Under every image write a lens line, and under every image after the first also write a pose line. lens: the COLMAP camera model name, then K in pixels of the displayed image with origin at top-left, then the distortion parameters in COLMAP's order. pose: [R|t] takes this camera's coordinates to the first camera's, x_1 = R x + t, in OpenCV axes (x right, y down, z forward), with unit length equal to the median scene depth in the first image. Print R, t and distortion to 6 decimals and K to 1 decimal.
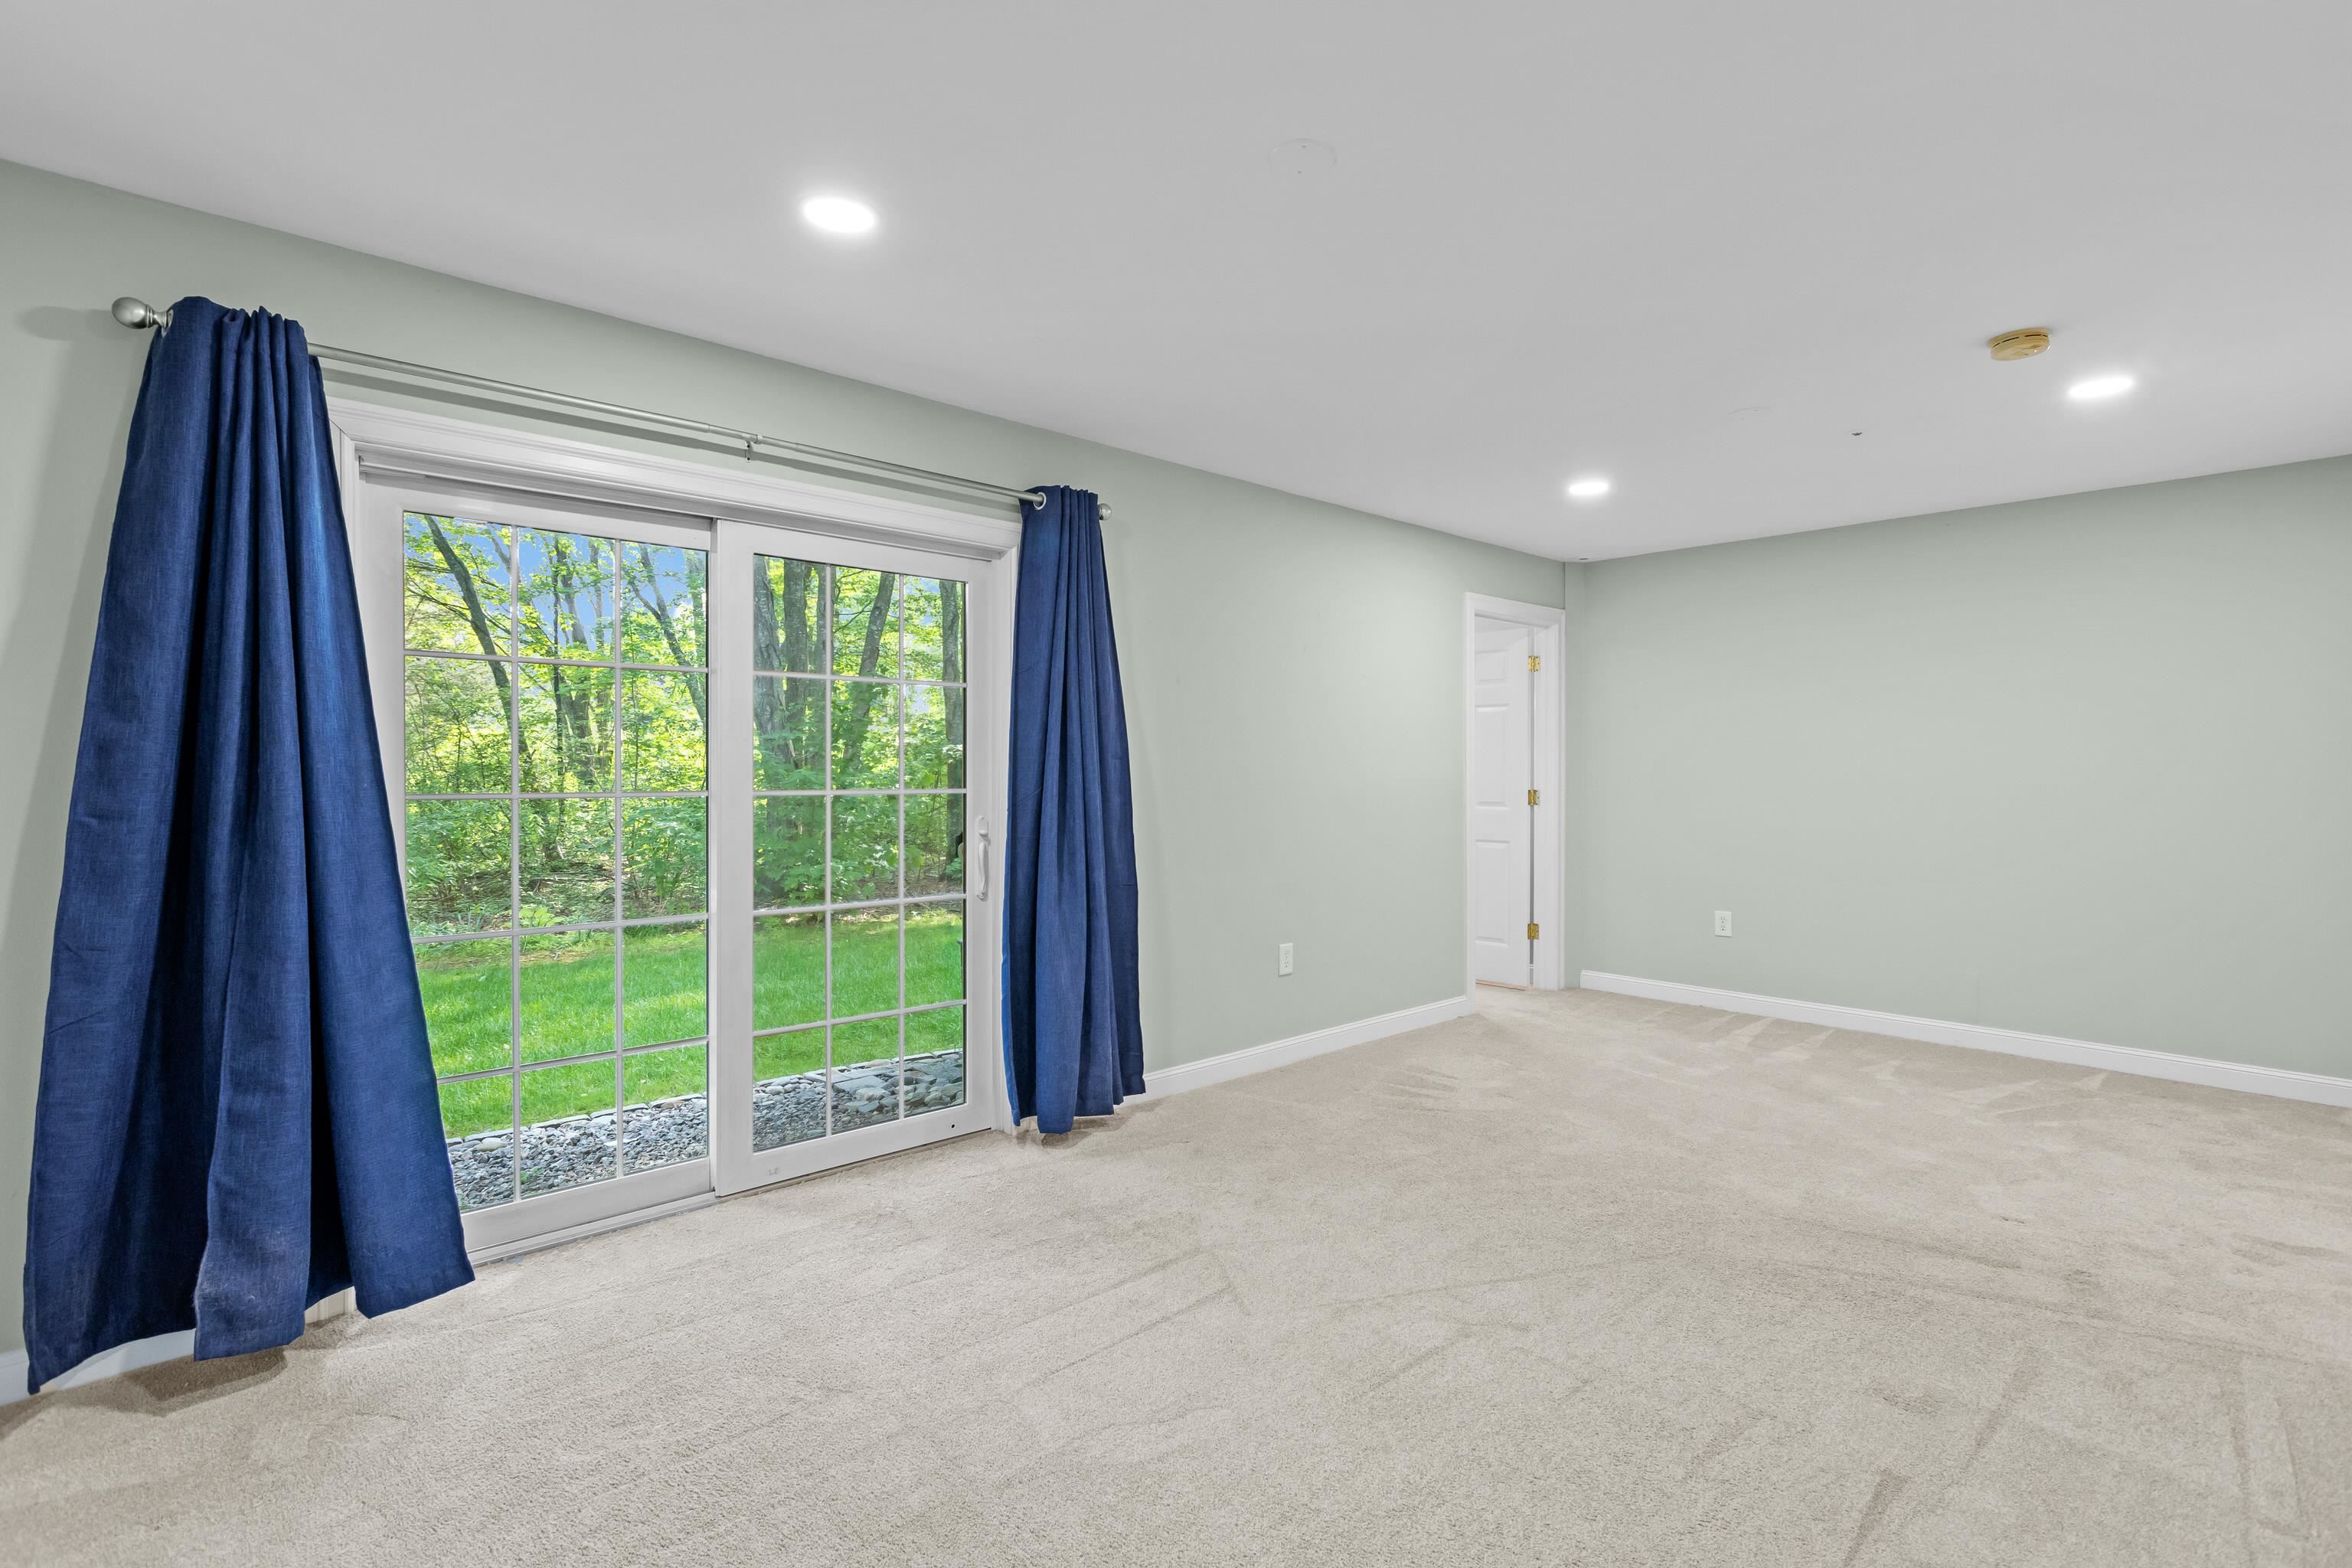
lens RADIAL K [[1125.0, 0, 1182.2], [0, 1125.0, 772.6], [0, 0, 1]] dist [0.002297, 0.000843]
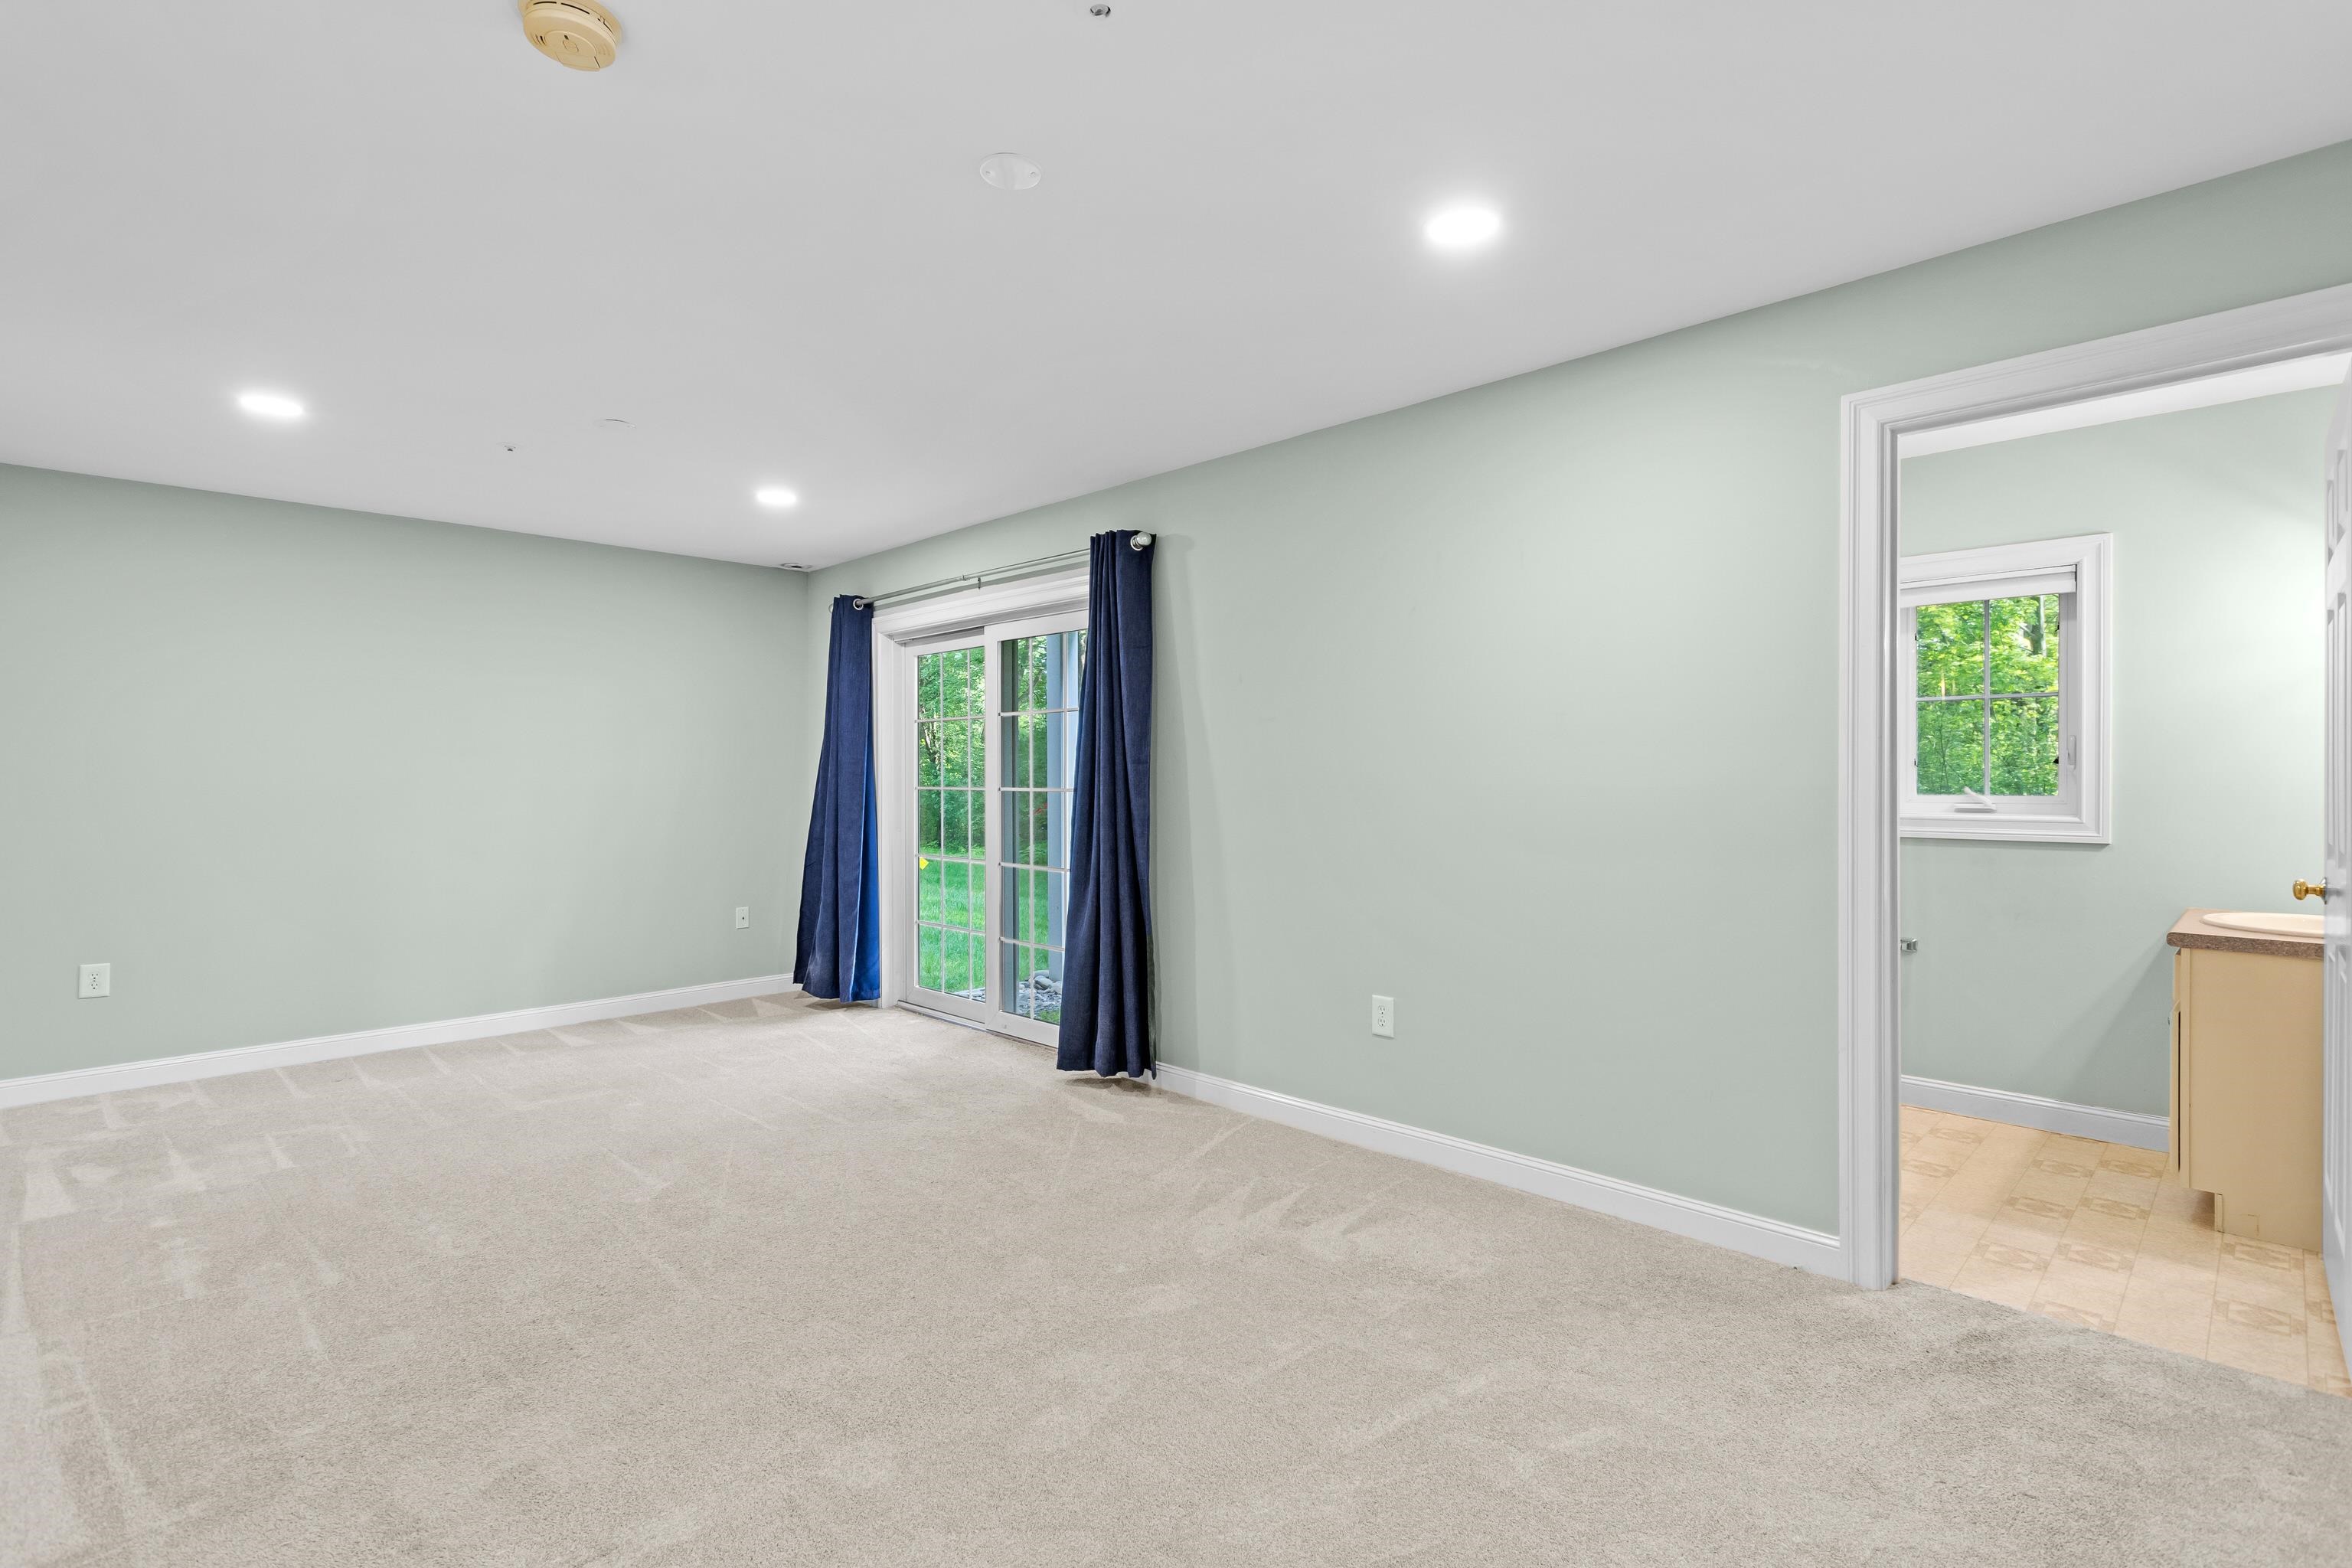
lens RADIAL K [[1125.0, 0, 1182.2], [0, 1125.0, 772.6], [0, 0, 1]] dist [0.002297, 0.000843]
pose [[0.033342, 0.000692, -0.999444, 1.042394], [0.007092, 0.999974, 0.000929, -0.004540], [0.999419, -0.007119, 0.033336, 1.009169]]
